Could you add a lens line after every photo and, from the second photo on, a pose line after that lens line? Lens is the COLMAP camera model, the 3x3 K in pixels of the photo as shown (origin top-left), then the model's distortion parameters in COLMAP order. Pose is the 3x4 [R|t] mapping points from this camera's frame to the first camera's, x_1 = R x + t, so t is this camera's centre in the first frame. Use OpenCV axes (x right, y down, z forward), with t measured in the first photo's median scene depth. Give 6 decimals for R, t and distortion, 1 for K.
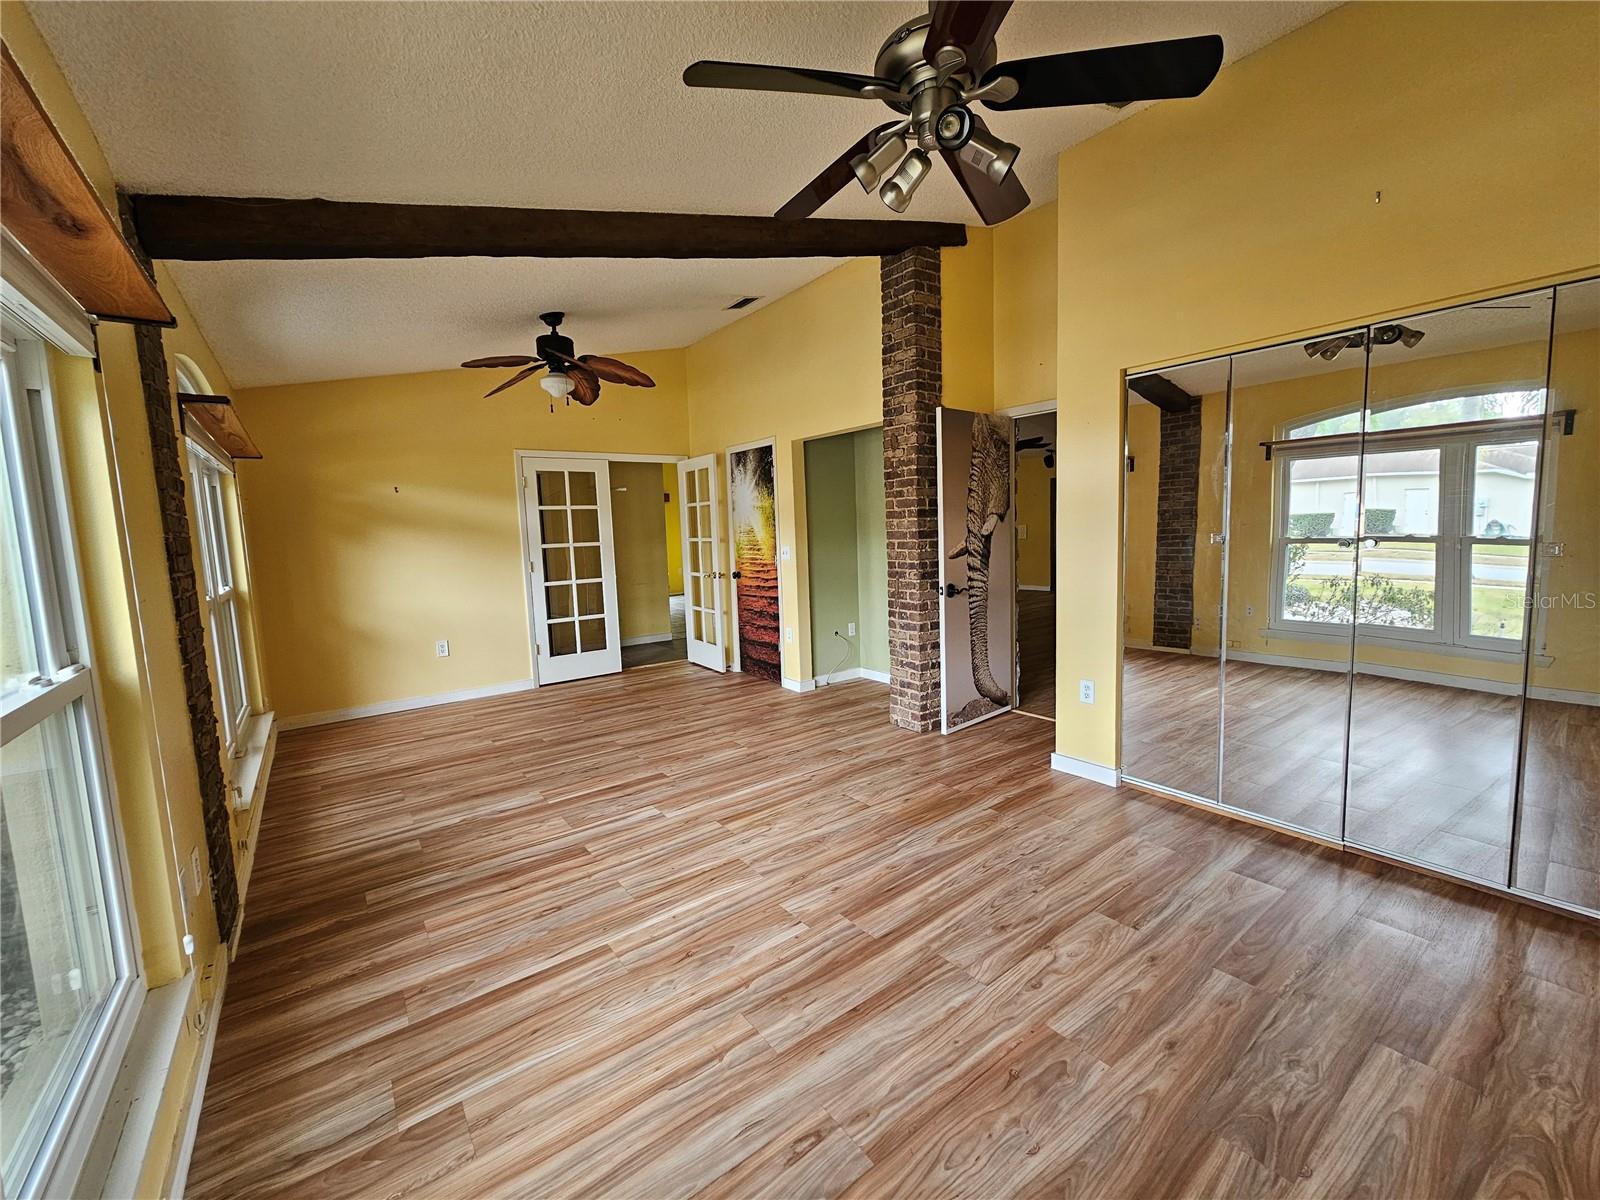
lens RADIAL K [[649.8, 0, 803.2], [0, 649.8, 593.0], [0, 0, 1]] dist [0.000619, -0.000145]
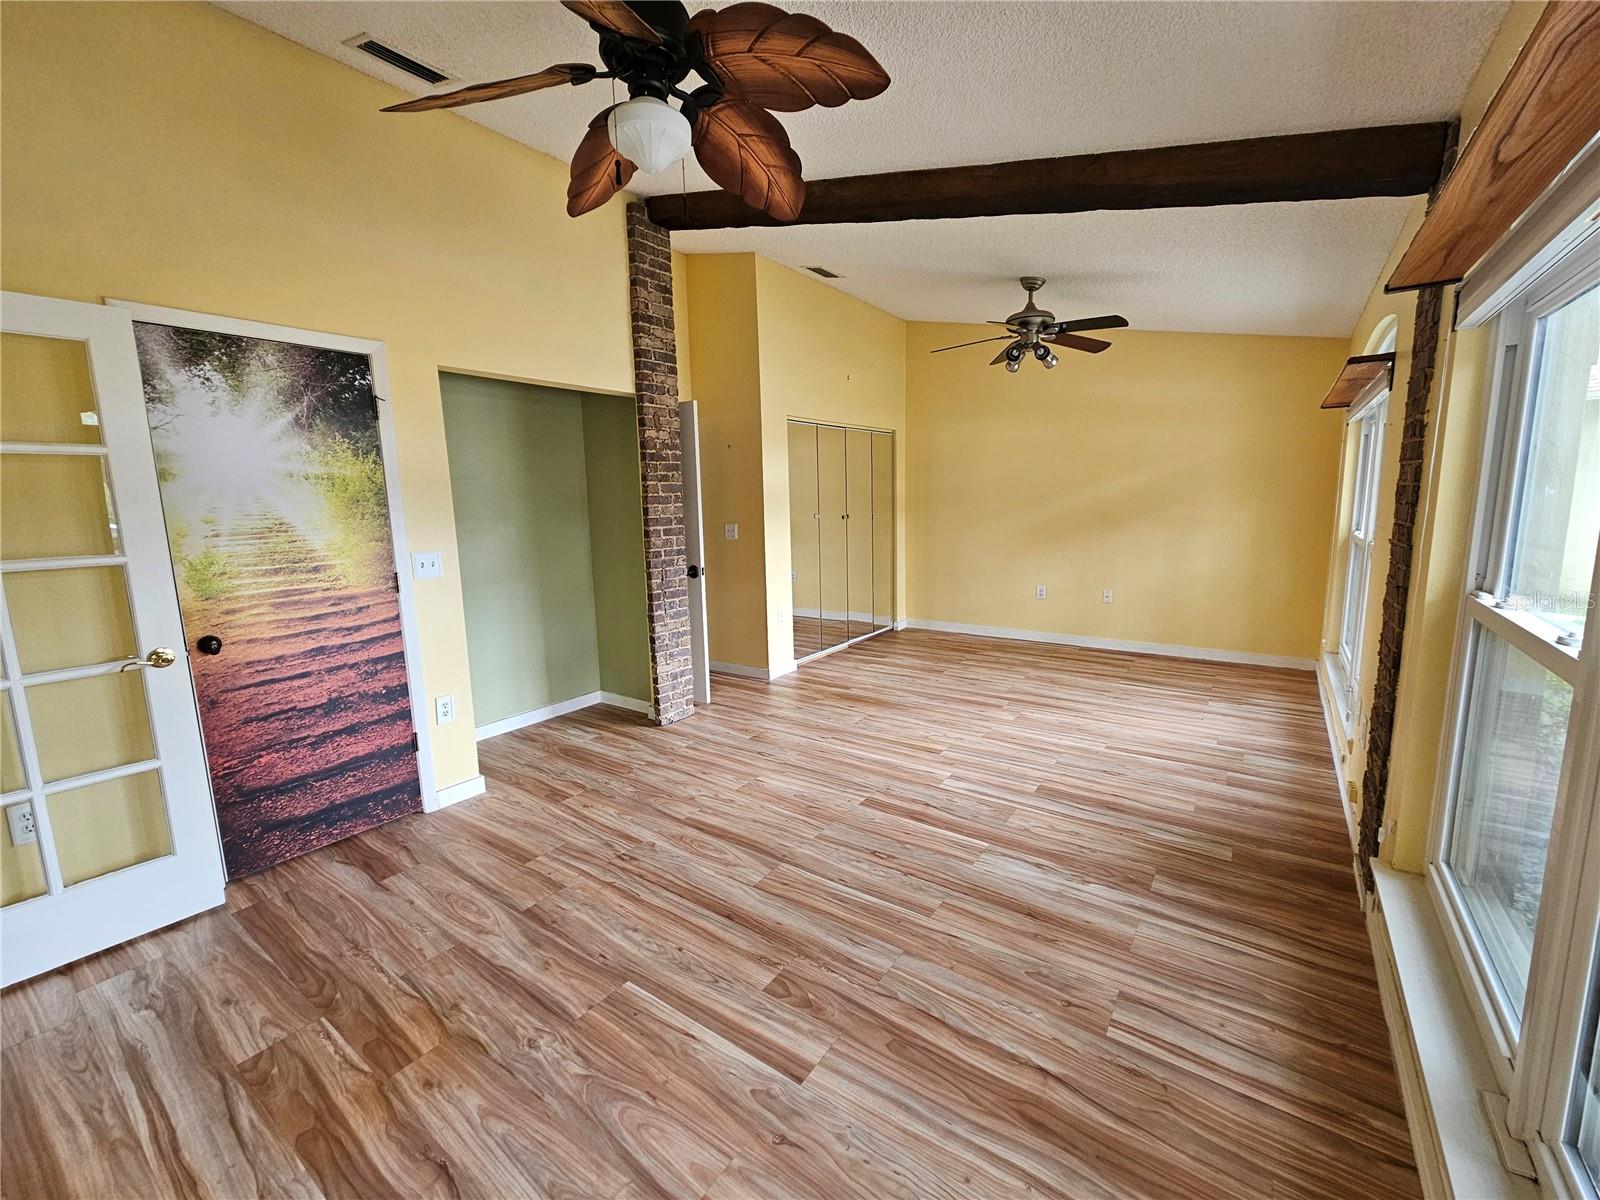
lens RADIAL K [[649.8, 0, 803.2], [0, 649.8, 593.0], [0, 0, 1]] dist [0.000619, -0.000145]
pose [[-0.298702, -0.095911, 0.949515, -0.851967], [0.133573, 0.980942, 0.141105, -0.096623], [-0.944953, 0.168978, -0.280198, 1.127746]]
